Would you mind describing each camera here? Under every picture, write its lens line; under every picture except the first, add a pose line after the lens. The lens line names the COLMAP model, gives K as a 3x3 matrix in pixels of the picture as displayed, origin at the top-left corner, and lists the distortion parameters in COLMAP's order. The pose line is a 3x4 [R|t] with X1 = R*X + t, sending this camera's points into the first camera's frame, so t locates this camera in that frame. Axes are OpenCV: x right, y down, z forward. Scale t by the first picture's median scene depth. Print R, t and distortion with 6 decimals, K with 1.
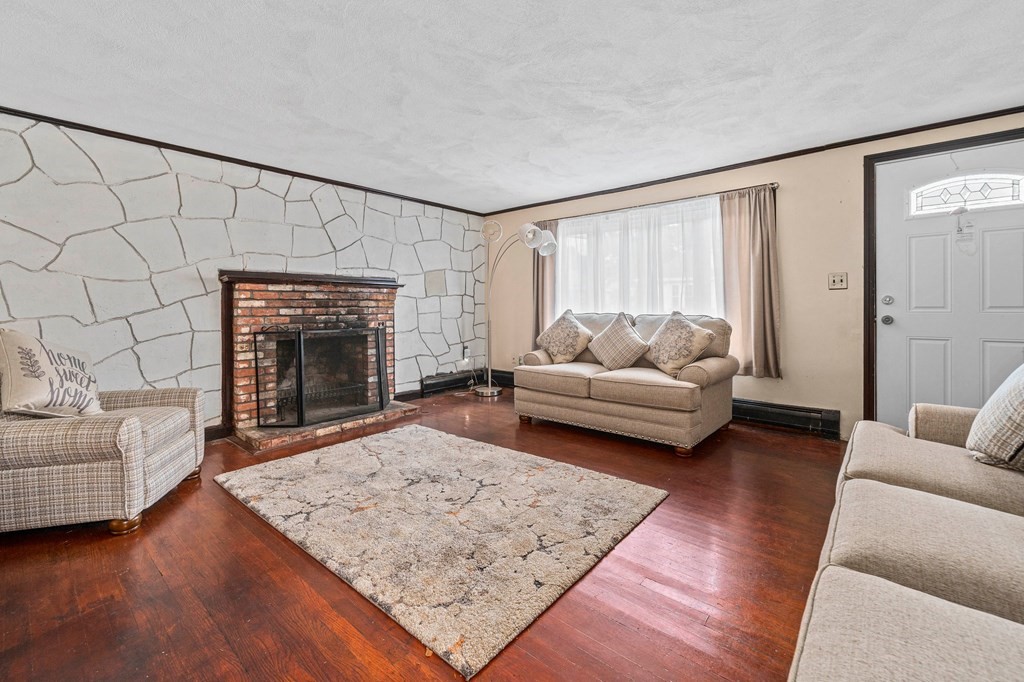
lens RADIAL K [[434.5, 0, 517.0], [0, 434.5, 309.9], [0, 0, 1]] dist [-0.000528, -0.000012]
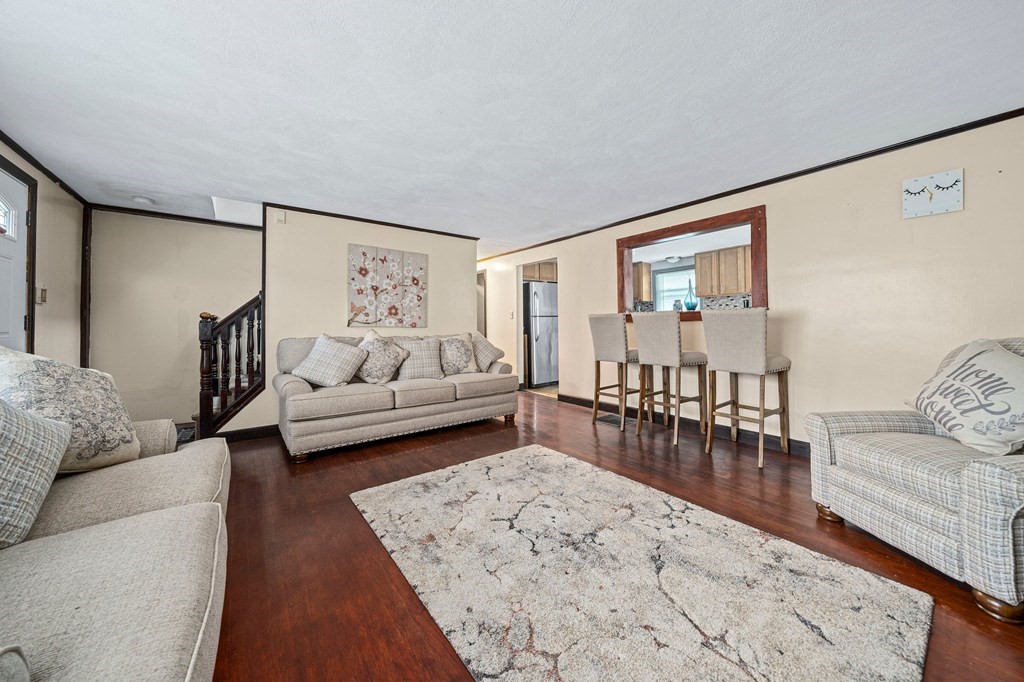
lens RADIAL K [[354.5, 0, 512.1], [0, 354.5, 318.8], [0, 0, 1]] dist [-0.001217, -0.000062]
pose [[-0.976030, 0.019251, 0.216783, -0.177006], [0.017268, 0.999790, -0.011036, -0.008468], [-0.216950, -0.007028, -0.976158, 1.216377]]
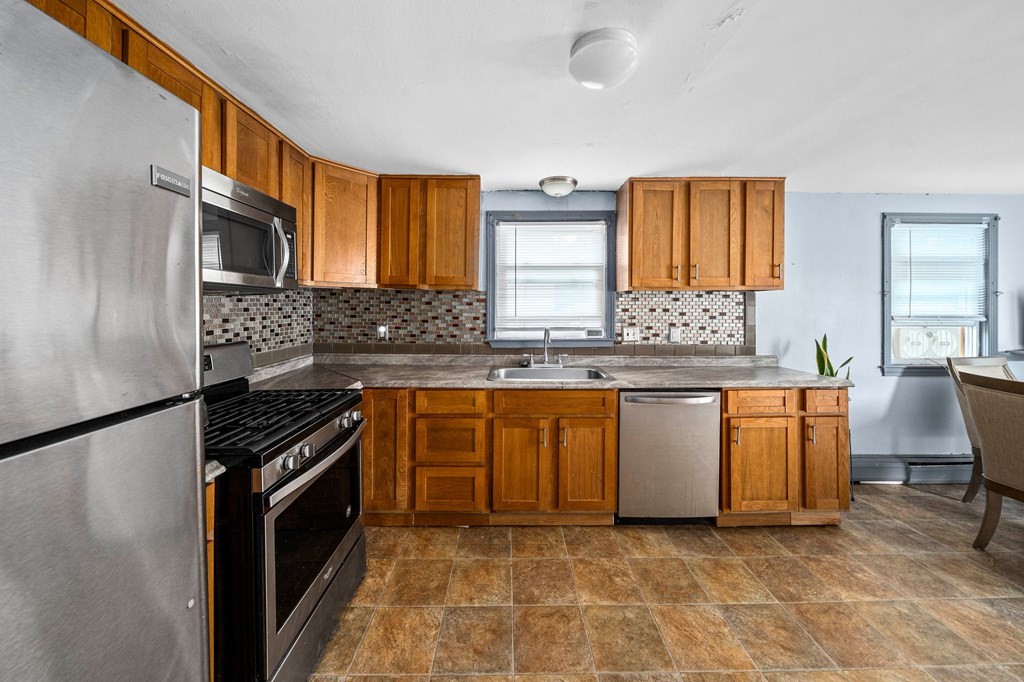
lens RADIAL K [[362.8, 0, 511.8], [0, 362.8, 307.7], [0, 0, 1]] dist [-0.003026, -0.000134]
pose [[-0.760800, 0.003882, -0.648975, -0.049821], [-0.001492, 0.999969, 0.007730, -0.088695], [0.648985, 0.006849, -0.760770, -0.302926]]
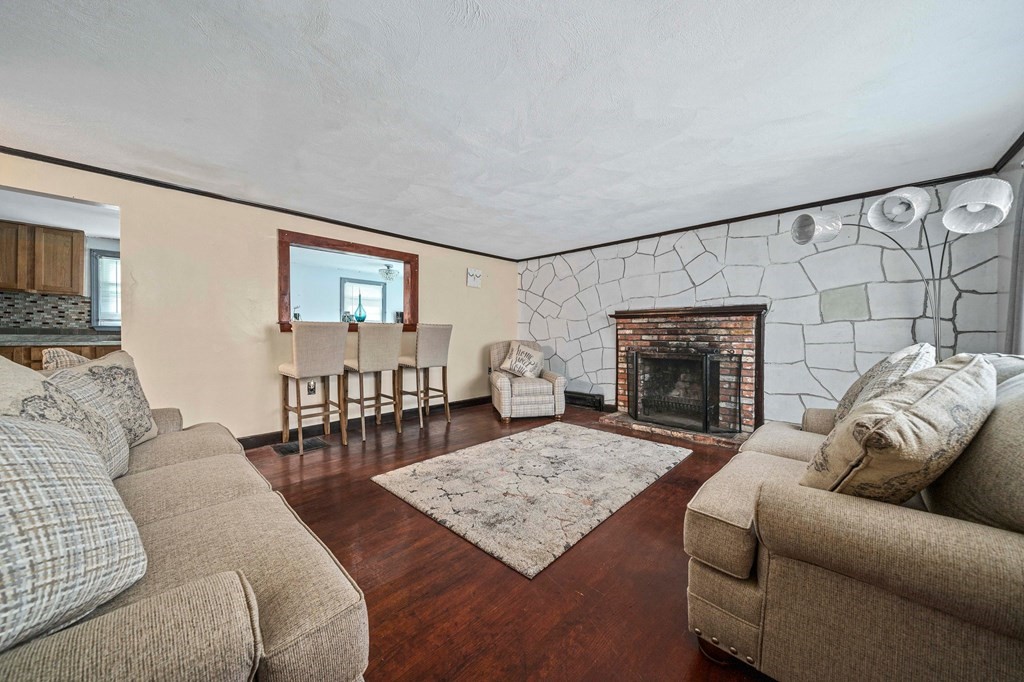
lens RADIAL K [[351.9, 0, 511.7], [0, 351.9, 338.3], [0, 0, 1]] dist [-0.001942, -0.000281]
pose [[-0.067116, 0.018735, -0.997569, 0.654764], [-0.012050, 0.999736, 0.019587, -0.011105], [0.997672, 0.013335, -0.066872, 0.678574]]
